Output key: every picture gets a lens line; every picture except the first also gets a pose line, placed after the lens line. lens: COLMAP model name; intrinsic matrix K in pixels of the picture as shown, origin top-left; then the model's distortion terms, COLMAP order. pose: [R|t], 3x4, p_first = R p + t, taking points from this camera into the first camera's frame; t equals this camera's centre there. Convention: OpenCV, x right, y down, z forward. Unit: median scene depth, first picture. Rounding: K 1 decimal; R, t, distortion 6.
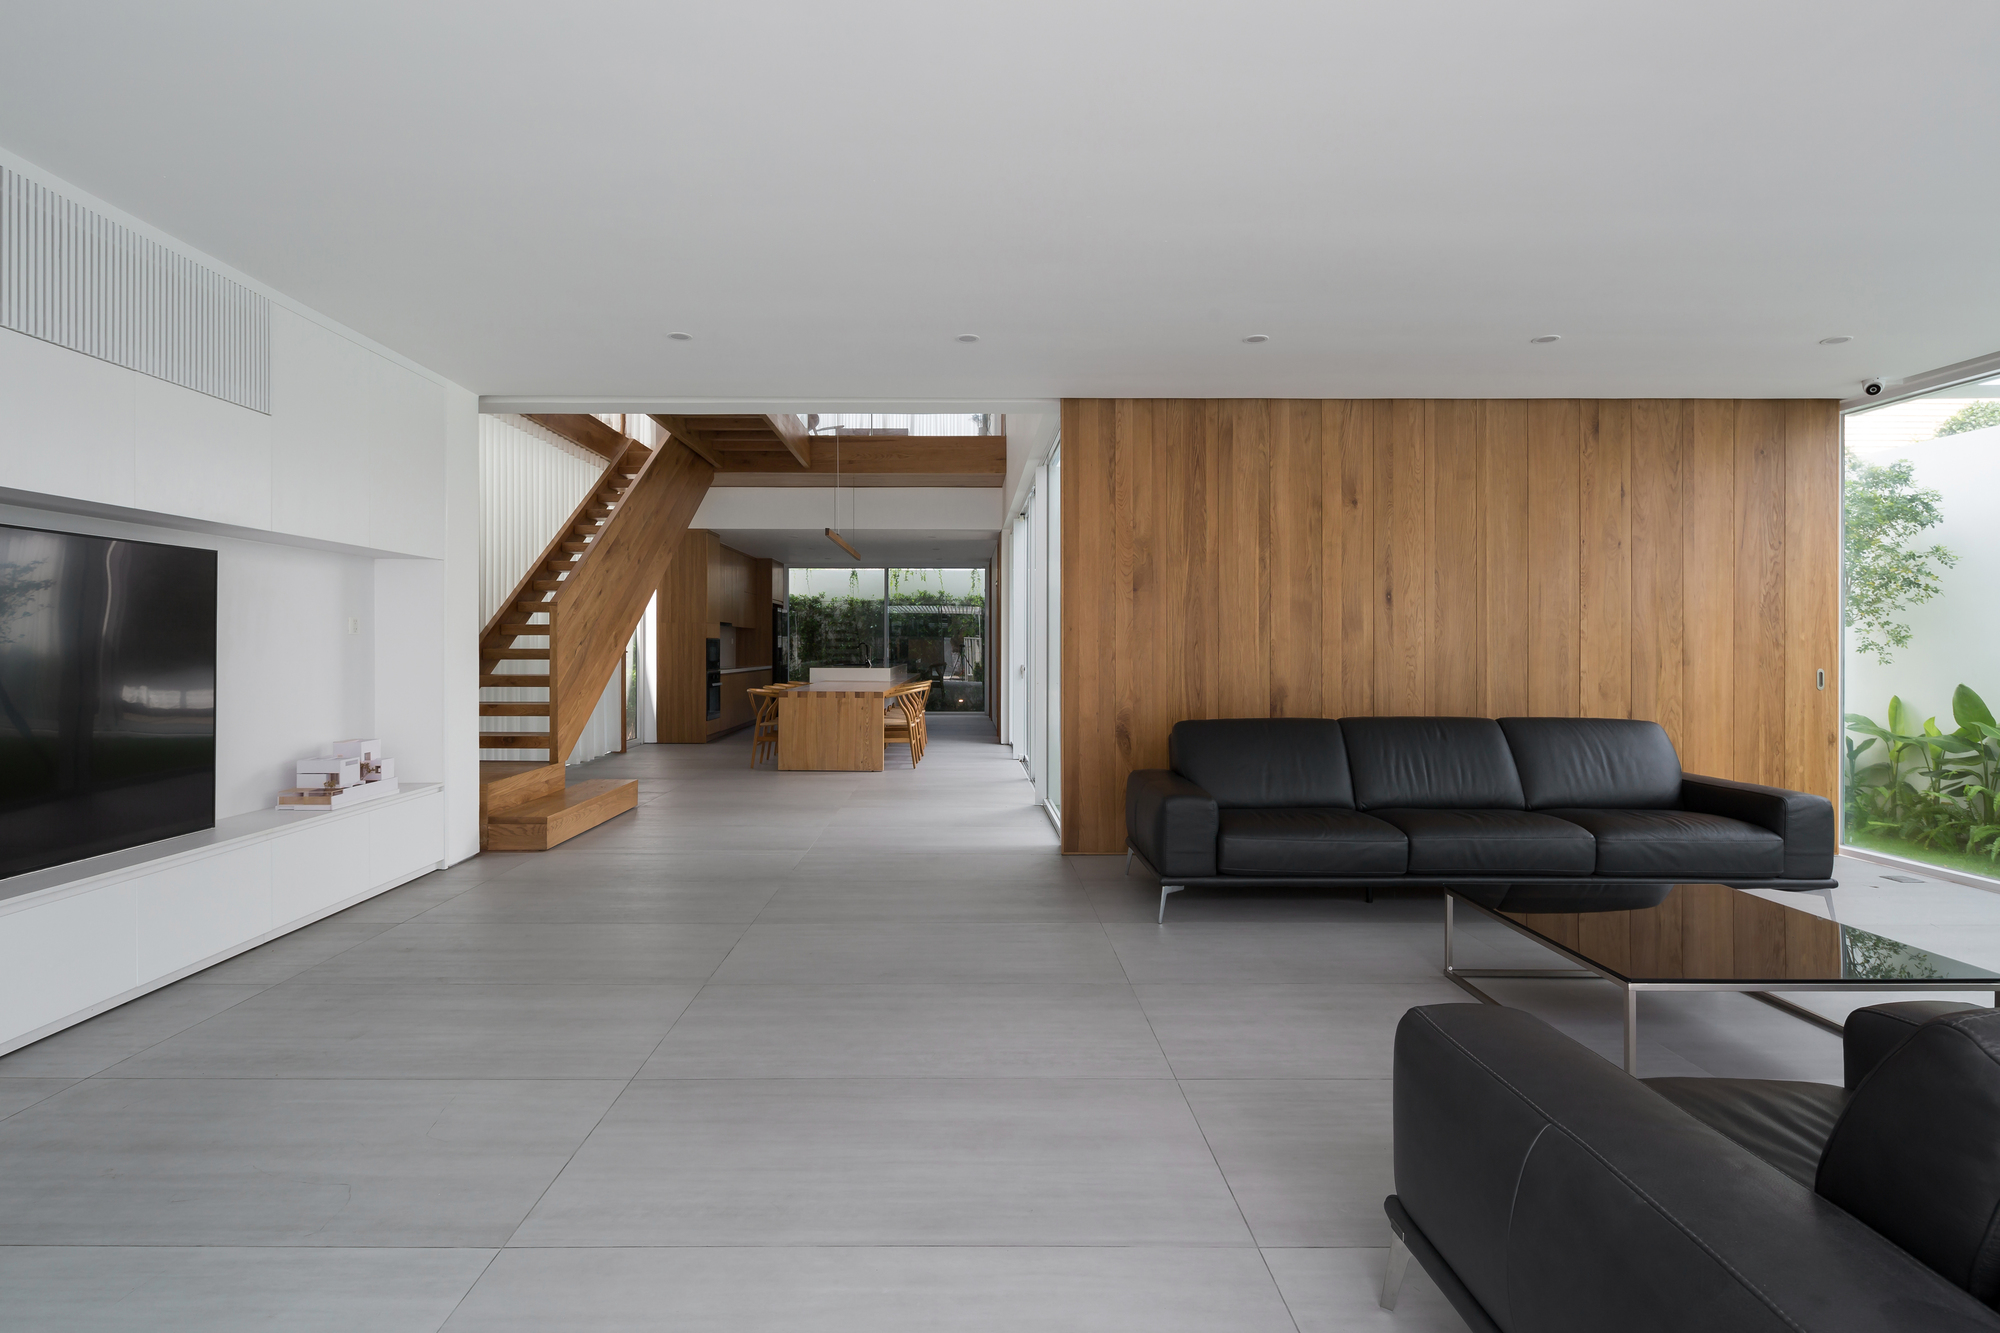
lens RADIAL K [[1025.6, 0, 969.8], [0, 1025.6, 666.2], [0, 0, 1]] dist [-0.000015, 0.000170]
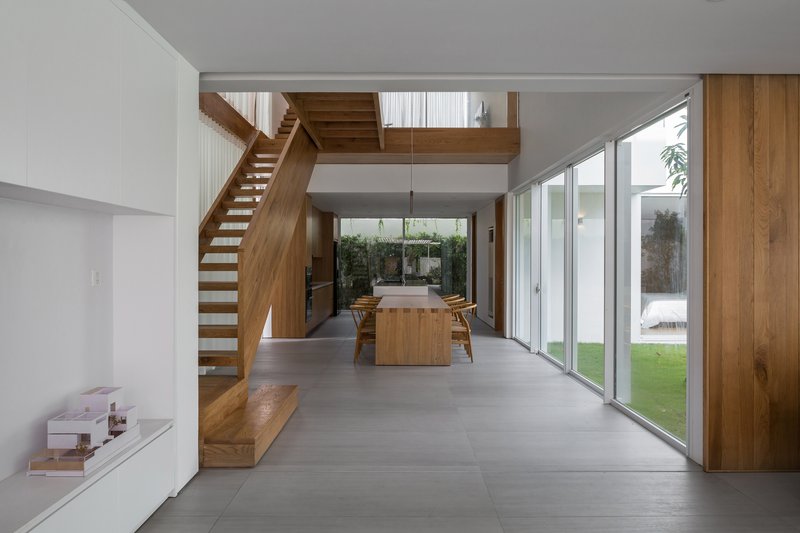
lens RADIAL K [[576.5, 0, 400.0], [0, 576.5, 266.5], [0, 0, 1]] dist [-0.000988, 0.002789]
pose [[0.999995, -0.001885, 0.002573, -0.166011], [0.001908, 0.999959, -0.008880, -0.026727], [-0.002557, 0.008885, 0.999957, 0.231204]]
